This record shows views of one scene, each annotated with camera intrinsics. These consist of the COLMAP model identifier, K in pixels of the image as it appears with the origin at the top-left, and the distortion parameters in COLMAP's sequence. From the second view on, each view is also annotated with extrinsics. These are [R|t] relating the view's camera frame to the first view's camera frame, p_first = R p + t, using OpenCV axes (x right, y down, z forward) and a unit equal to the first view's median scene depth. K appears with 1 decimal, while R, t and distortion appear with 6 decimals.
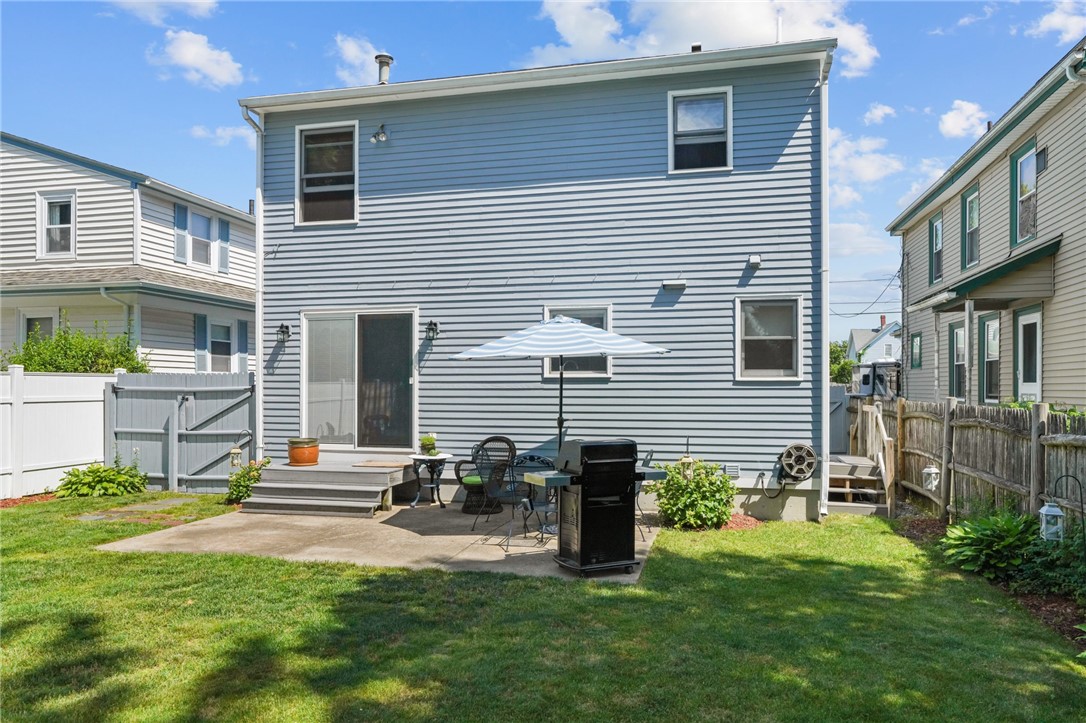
lens RADIAL K [[726.7, 0, 546.1], [0, 726.7, 381.9], [0, 0, 1]] dist [-0.004607, 0.001433]
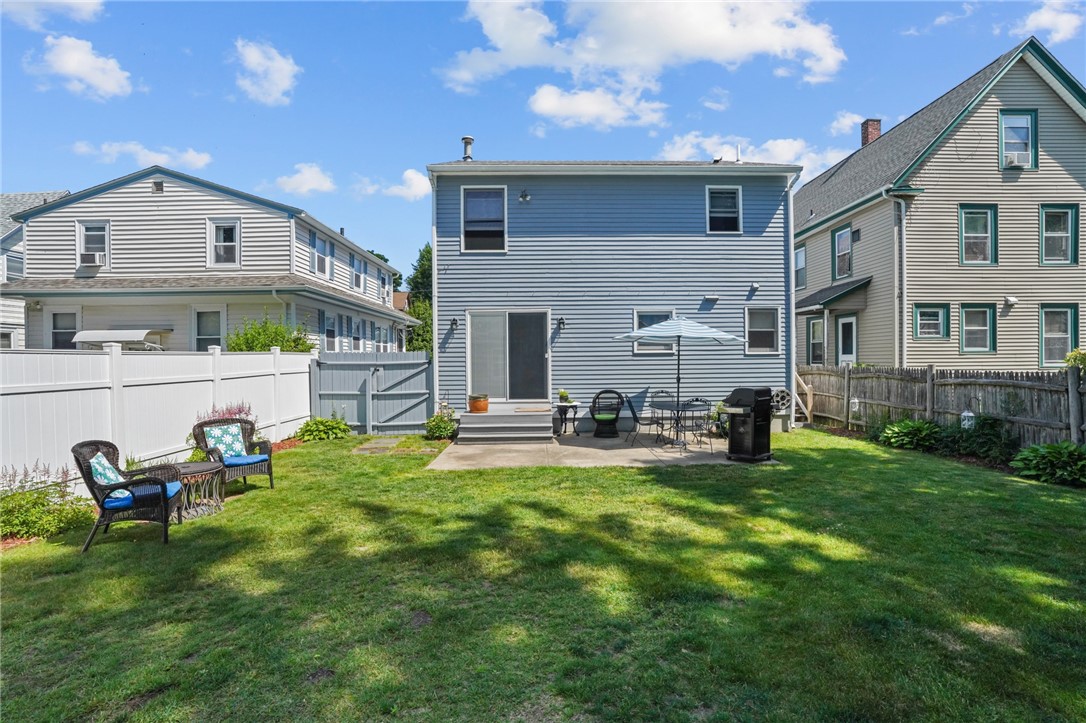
lens RADIAL K [[497.7, 0, 543.0], [0, 497.7, 361.5], [0, 0, 1]] dist [-0.067365, 0.024507]
pose [[0.970402, -0.010795, 0.241254, -0.439399], [0.008130, 0.999894, 0.012039, -0.002192], [-0.241358, -0.009722, 0.970387, -0.027955]]
